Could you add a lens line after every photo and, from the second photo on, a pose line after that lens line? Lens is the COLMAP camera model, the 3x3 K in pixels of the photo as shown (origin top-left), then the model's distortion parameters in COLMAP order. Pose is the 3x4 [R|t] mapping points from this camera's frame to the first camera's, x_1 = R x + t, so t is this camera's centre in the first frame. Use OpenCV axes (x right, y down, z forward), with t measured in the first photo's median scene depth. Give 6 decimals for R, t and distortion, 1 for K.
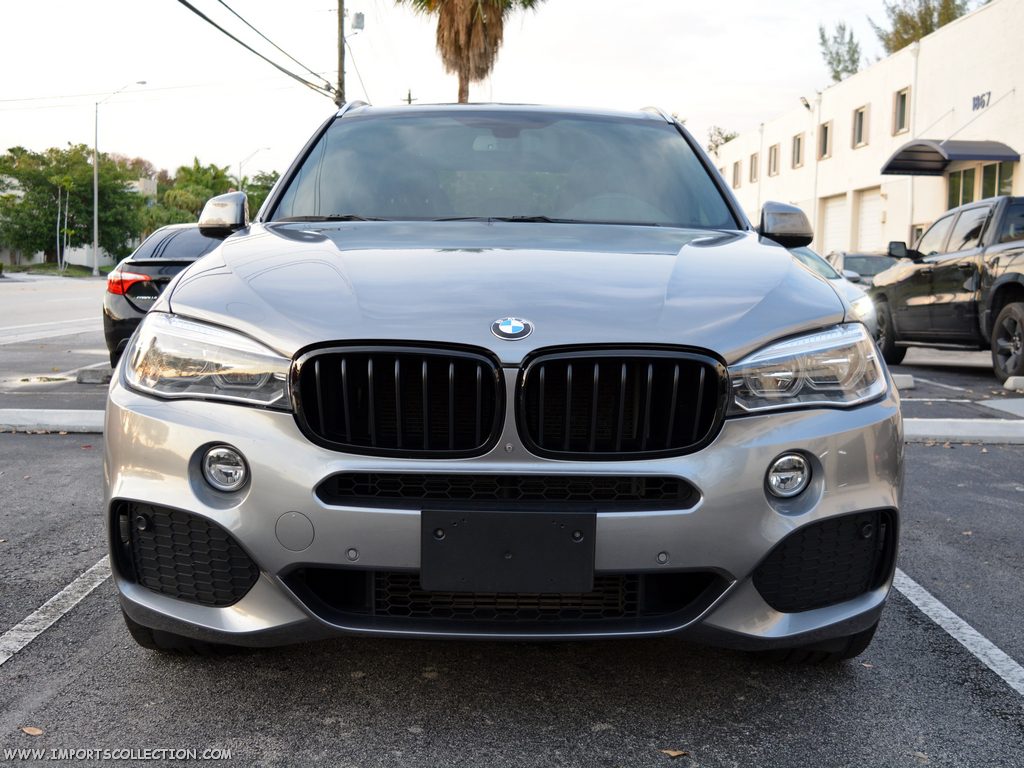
lens RADIAL K [[1147.4, 0, 537.3], [0, 1147.4, 376.8], [0, 0, 1]] dist [-0.074533, 0.013373]
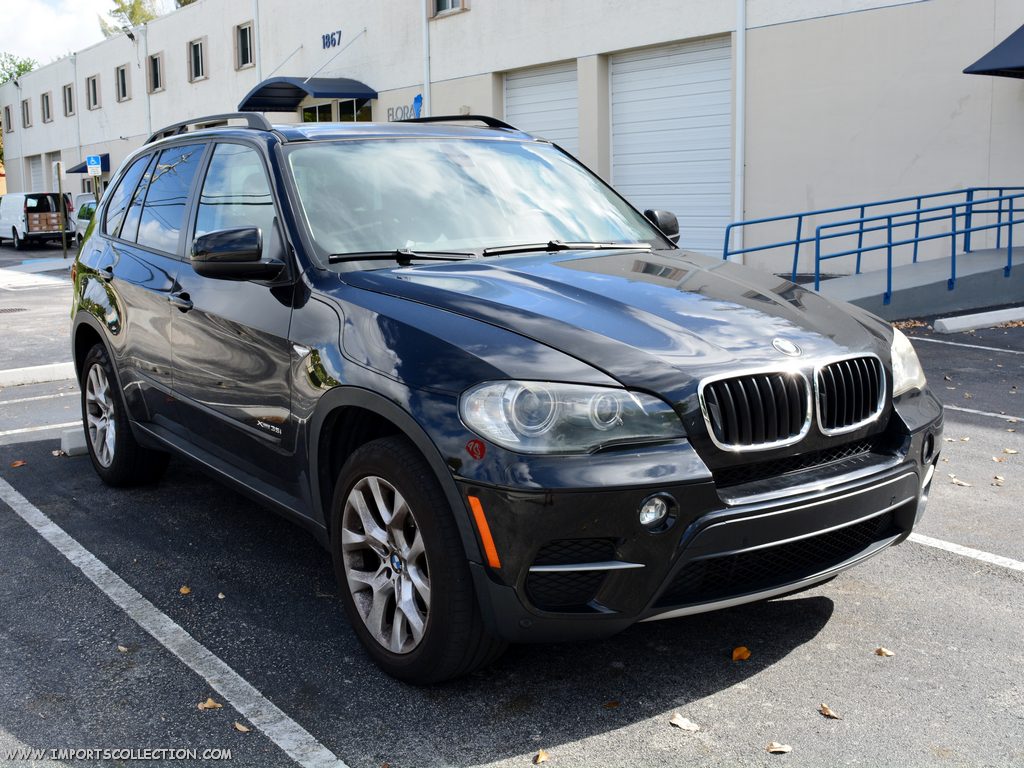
lens RADIAL K [[1160.7, 0, 535.8], [0, 1160.7, 377.7], [0, 0, 1]] dist [-0.073739, 0.011589]
pose [[0.820501, -0.128644, 0.556982, -0.669039], [0.093160, 0.991415, 0.091748, -0.113257], [-0.564003, -0.023391, 0.825442, 0.068161]]
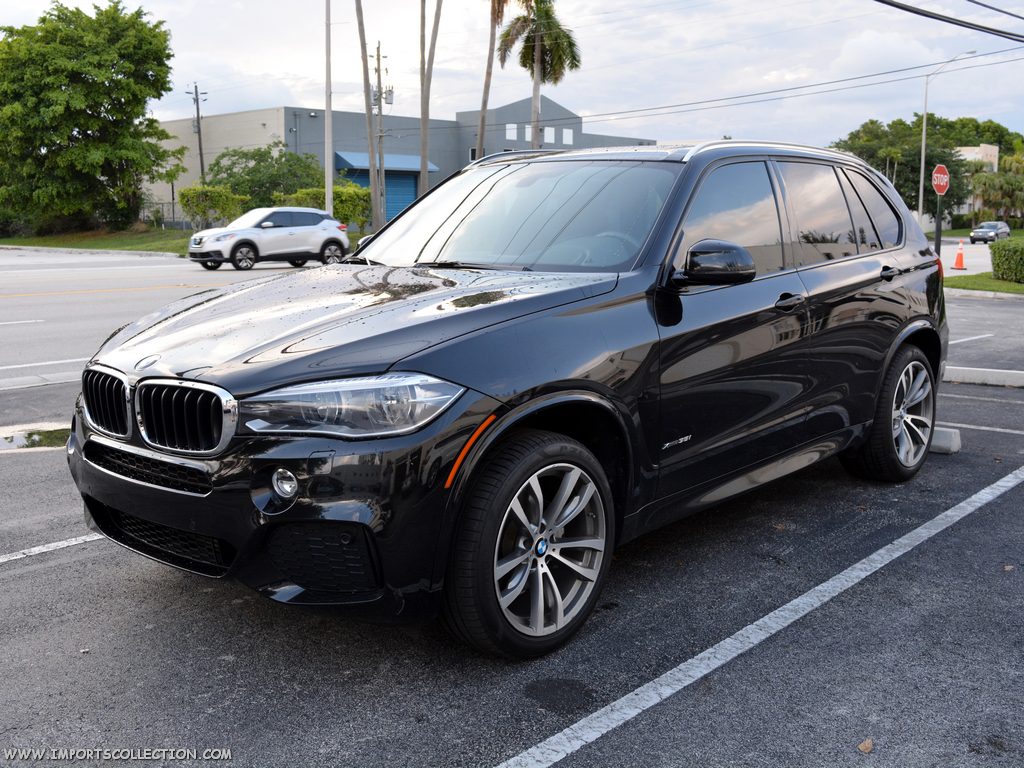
lens RADIAL K [[1099.8, 0, 532.0], [0, 1099.8, 385.0], [0, 0, 1]] dist [-0.071852, 0.014456]
pose [[0.730593, 0.081025, -0.677989, 0.846488], [-0.049384, 0.996604, 0.065887, -0.087713], [0.681025, -0.014655, 0.732113, 0.213738]]
